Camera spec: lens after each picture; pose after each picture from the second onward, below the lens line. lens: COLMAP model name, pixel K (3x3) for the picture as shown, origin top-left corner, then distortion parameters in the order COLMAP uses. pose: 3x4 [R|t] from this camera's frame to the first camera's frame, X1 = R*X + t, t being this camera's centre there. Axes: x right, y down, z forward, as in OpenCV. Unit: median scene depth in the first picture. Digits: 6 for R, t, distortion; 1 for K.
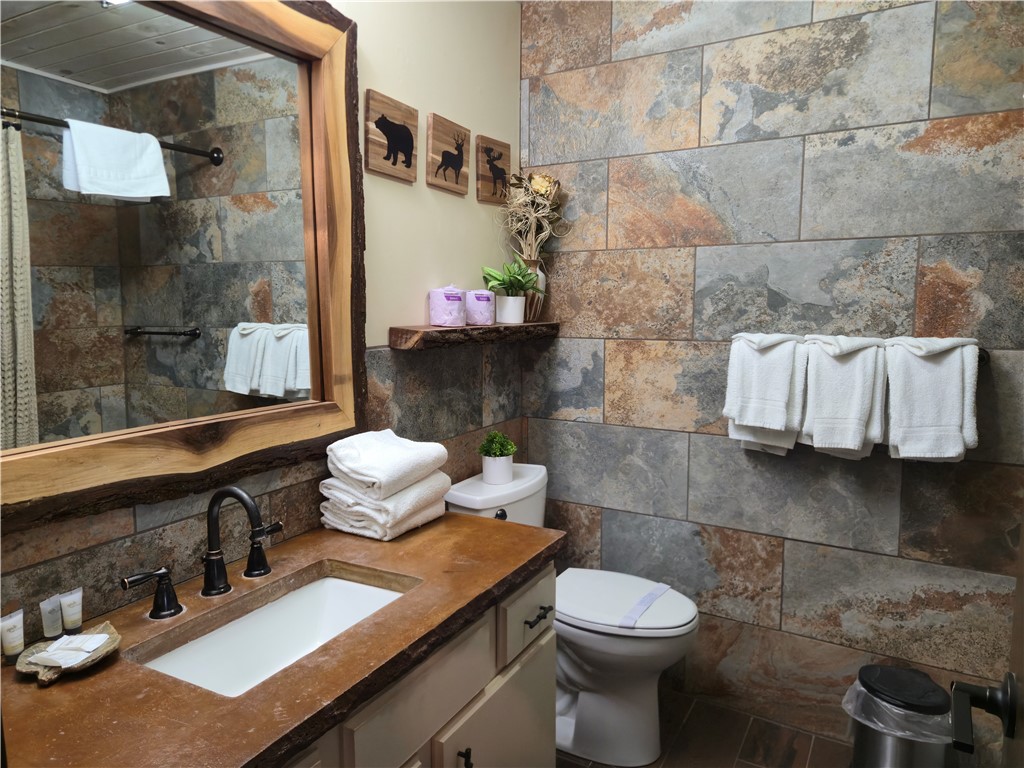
lens RADIAL K [[683.3, 0, 512.9], [0, 683.3, 372.7], [0, 0, 1]] dist [0.068122, -0.046075]
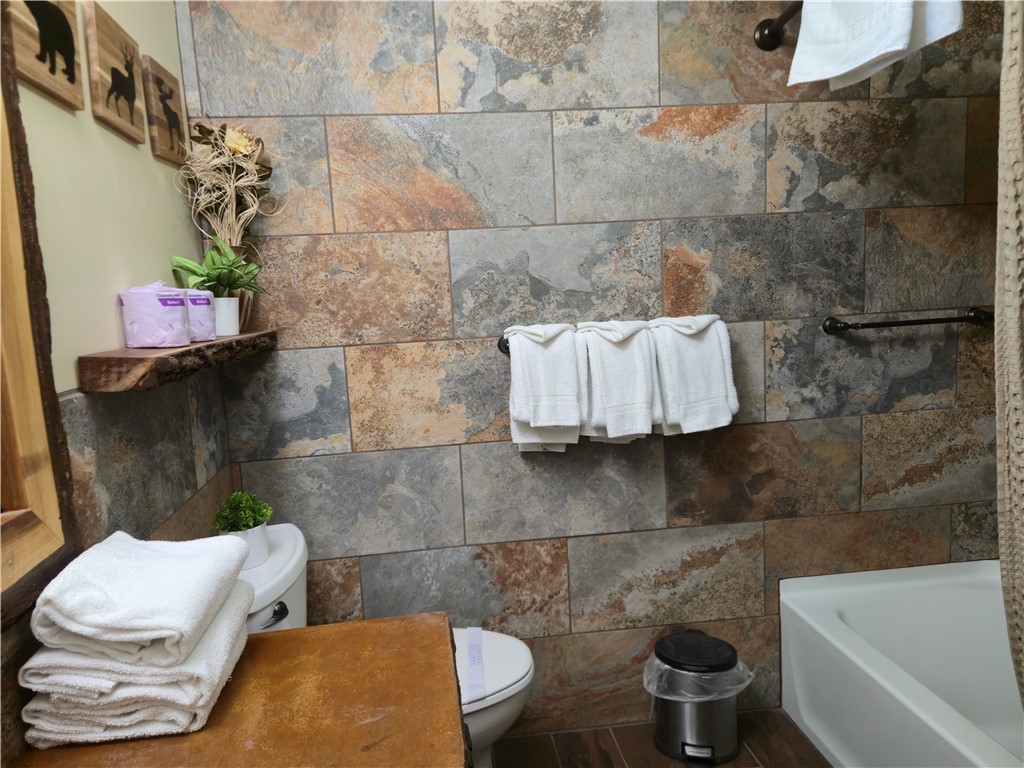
lens RADIAL K [[683.3, 0, 493.4], [0, 683.3, 377.9], [0, 0, 1]] dist [0.068122, -0.046075]
pose [[0.805206, -0.116172, 0.581505, -0.231275], [0.113512, 0.992685, 0.041138, -0.031722], [-0.582030, 0.032884, 0.812502, 0.306287]]
